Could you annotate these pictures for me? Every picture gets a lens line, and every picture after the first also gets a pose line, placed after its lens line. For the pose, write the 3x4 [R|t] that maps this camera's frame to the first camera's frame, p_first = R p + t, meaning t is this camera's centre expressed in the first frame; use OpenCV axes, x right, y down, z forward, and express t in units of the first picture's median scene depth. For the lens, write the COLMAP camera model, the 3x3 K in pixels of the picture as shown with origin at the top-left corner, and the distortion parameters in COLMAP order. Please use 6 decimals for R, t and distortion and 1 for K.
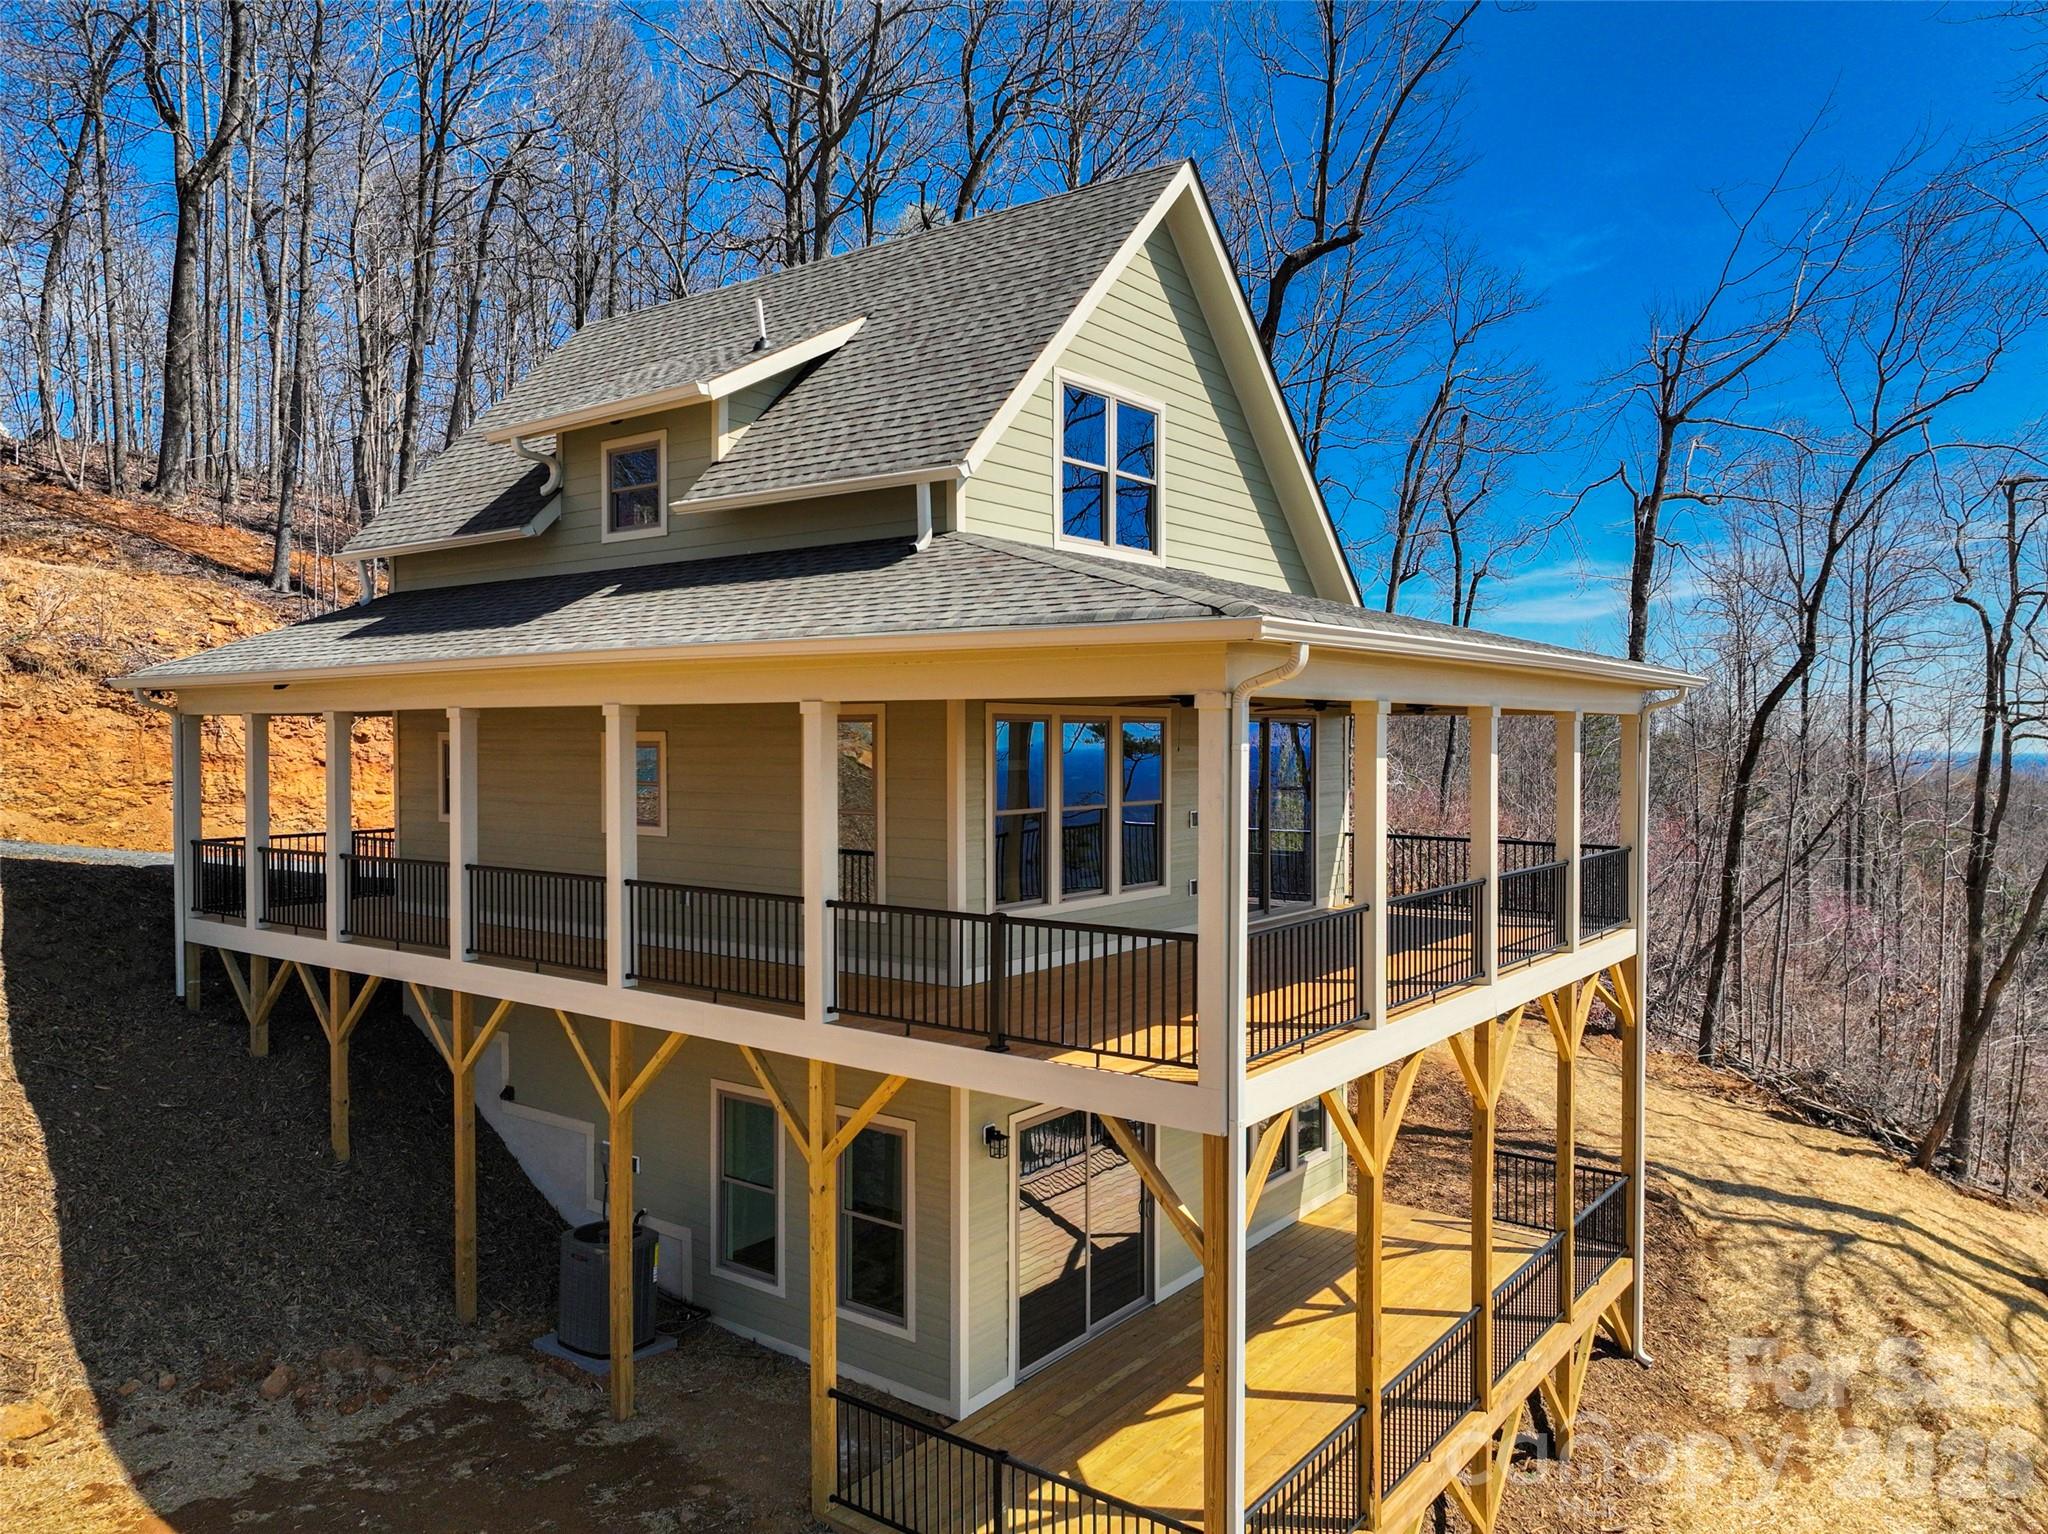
lens RADIAL K [[1426.4, 0, 1024.0], [0, 1426.4, 767.0], [0, 0, 1]] dist [0.009426, 0.004341]
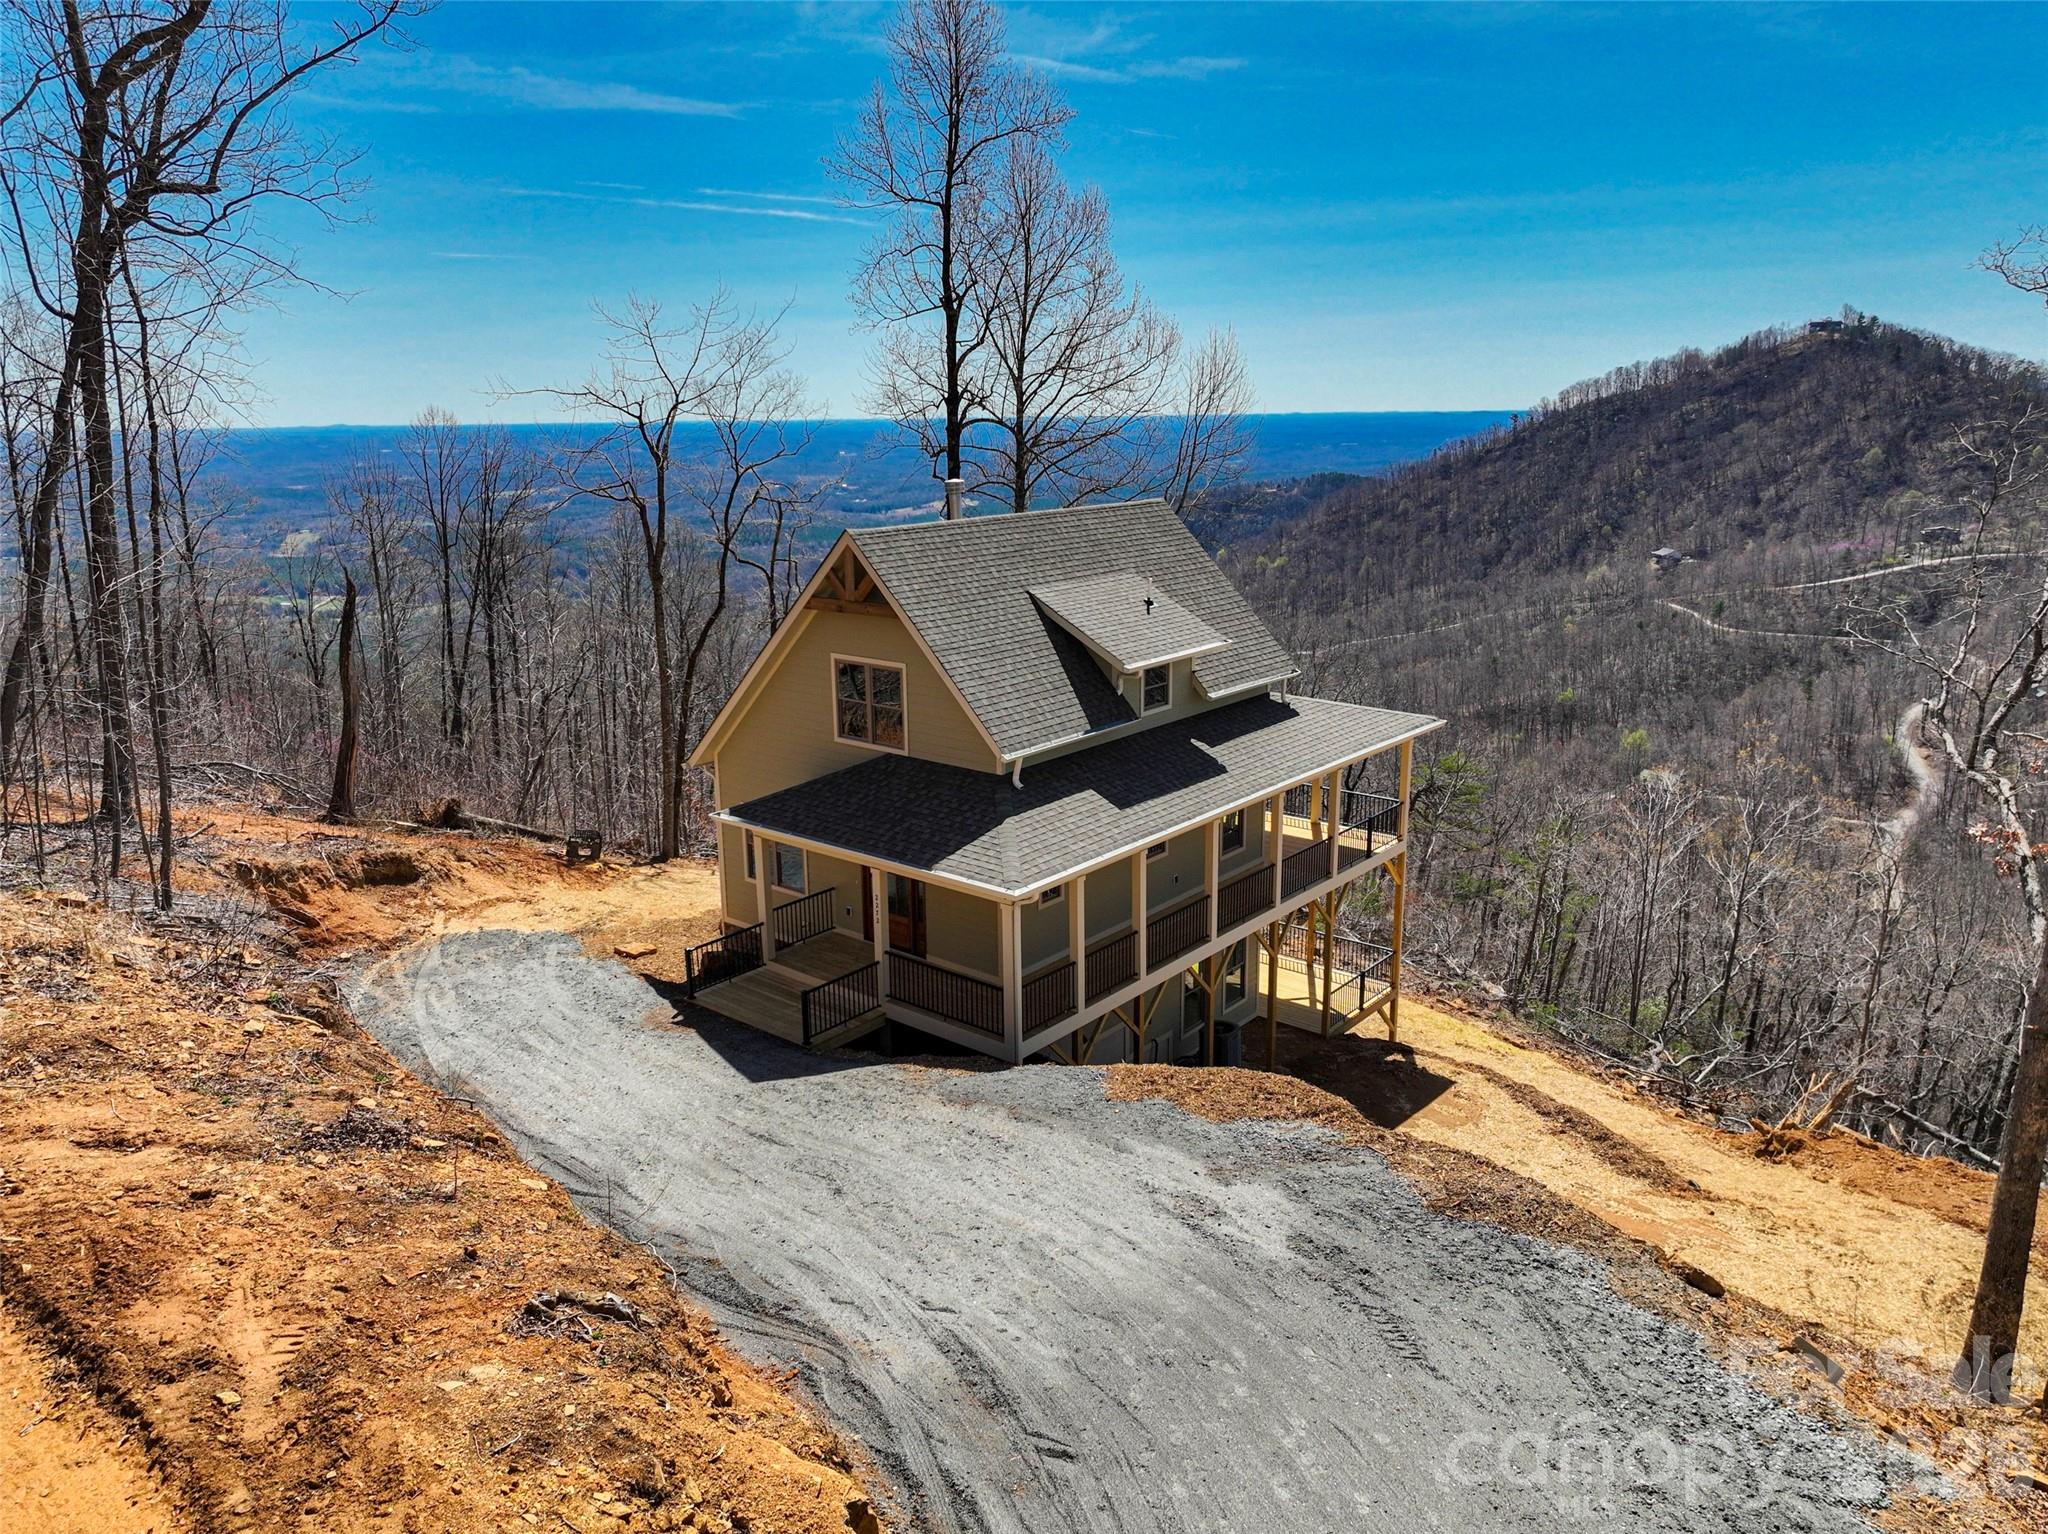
lens RADIAL K [[1426.4, 0, 1024.0], [0, 1426.4, 767.0], [0, 0, 1]] dist [0.009426, 0.004341]
pose [[0.040868, -0.246678, 0.968235, -2.290759], [0.032913, 0.968851, 0.245446, -0.601522], [-0.998622, 0.021836, 0.047714, 1.158518]]
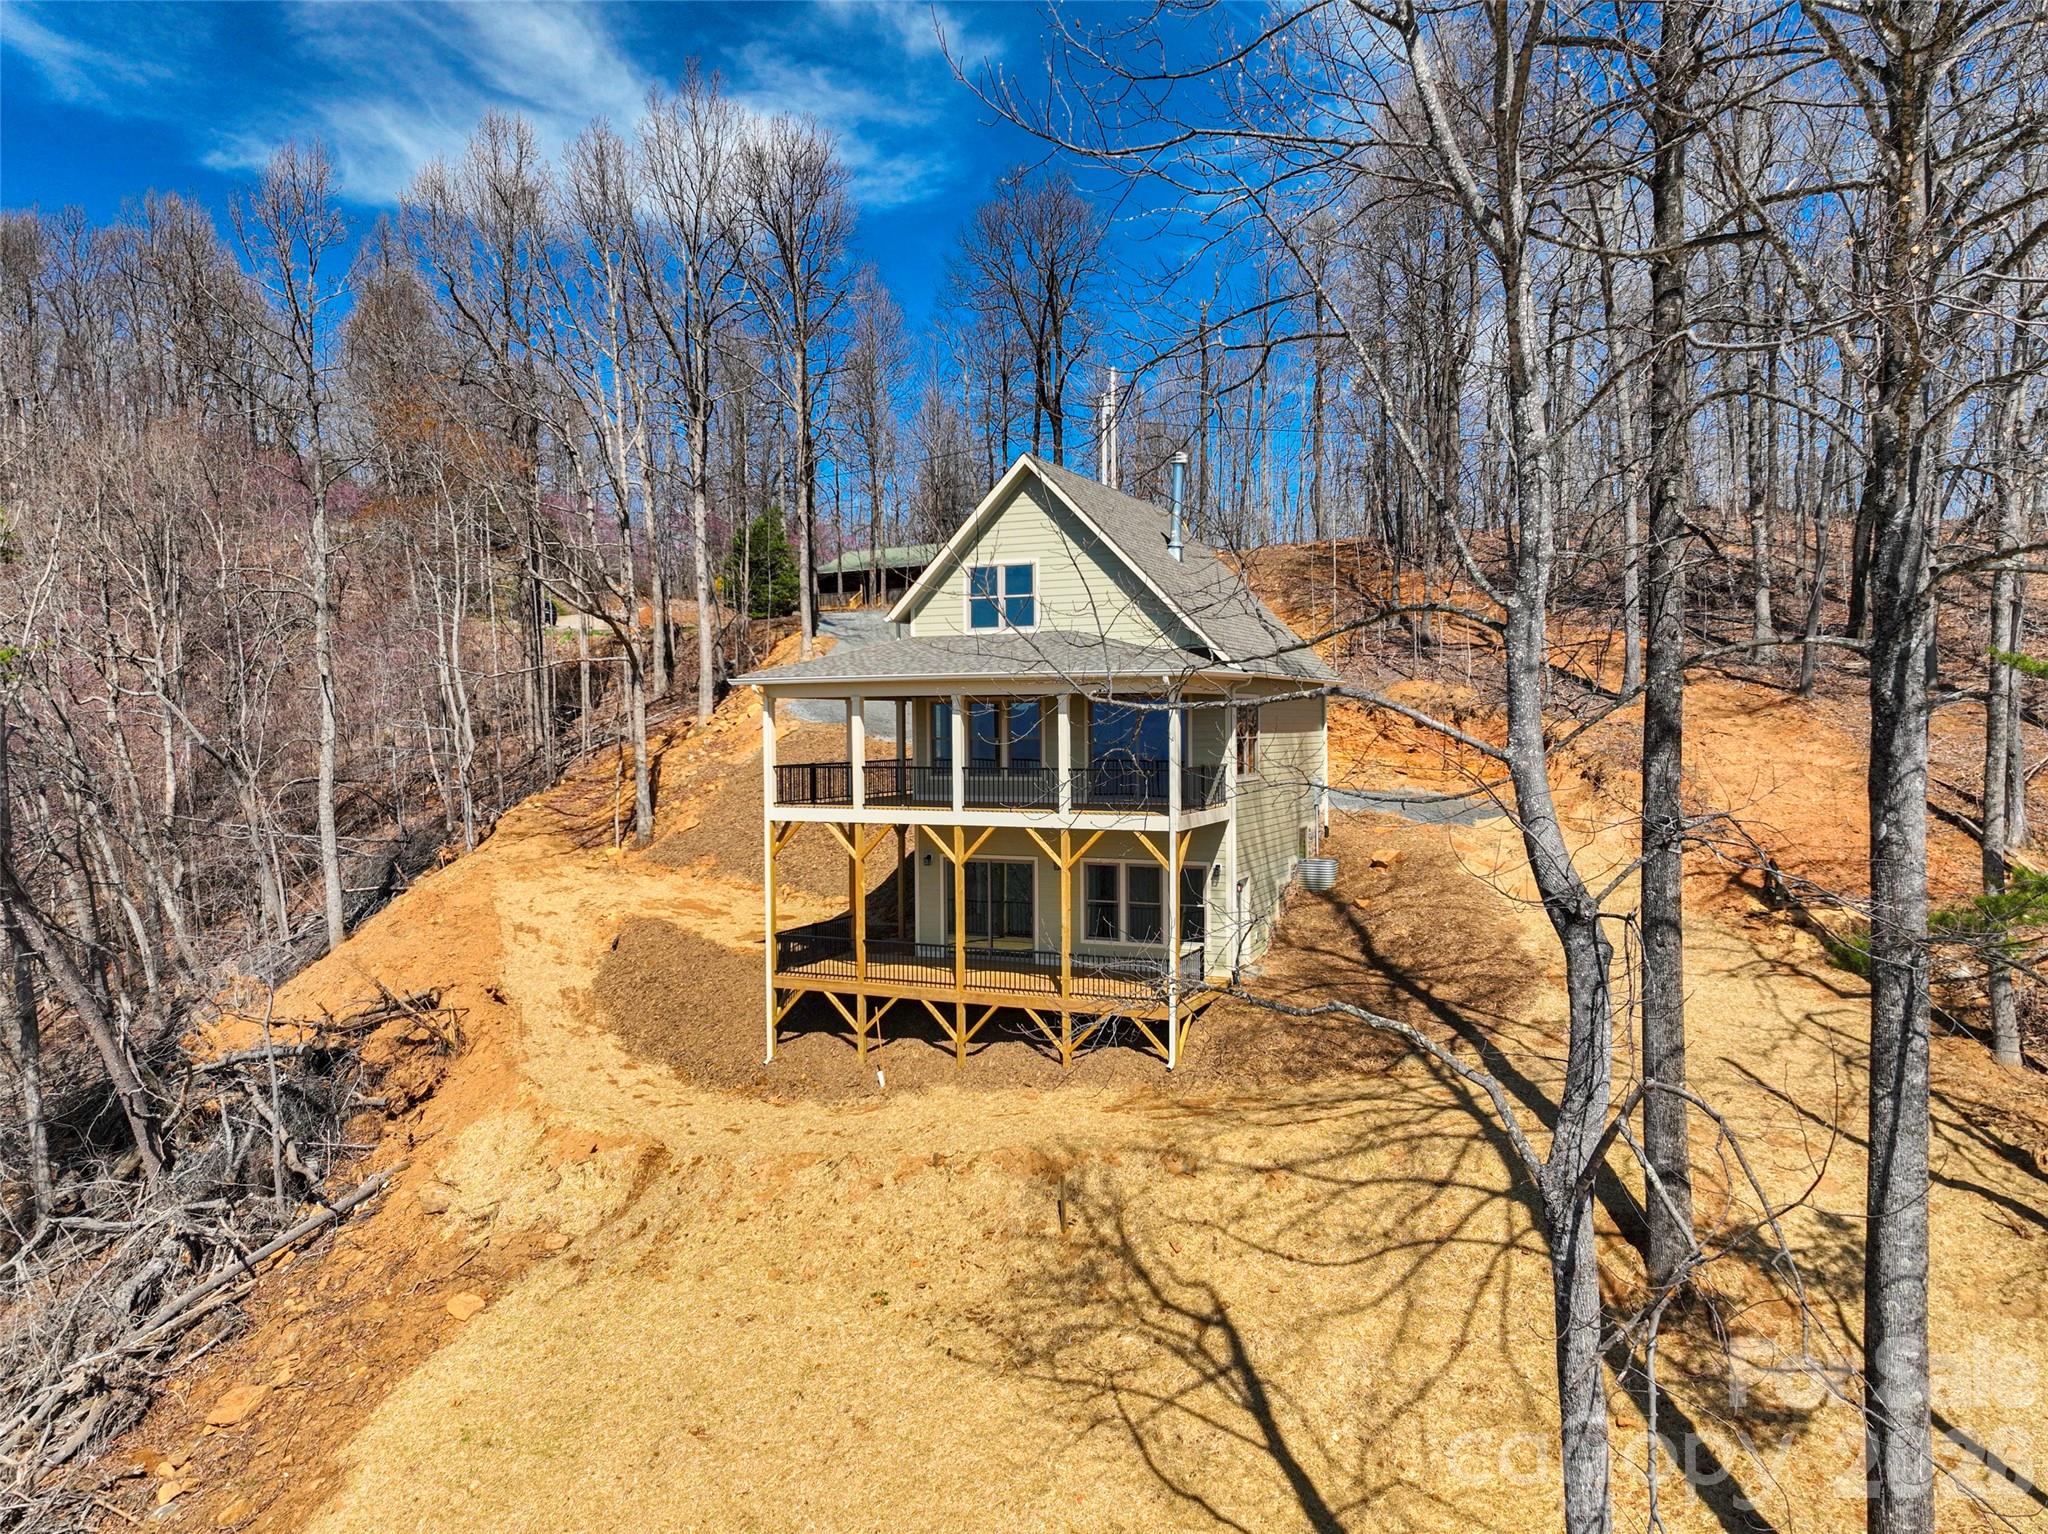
lens RADIAL K [[1426.4, 0, 1024.0], [0, 1426.4, 767.0], [0, 0, 1]] dist [0.009426, 0.004341]
pose [[0.224380, 0.025523, -0.974167, 2.279518], [-0.014620, 0.999633, 0.022822, 0.019499], [0.974392, 0.009122, 0.224671, 0.486487]]
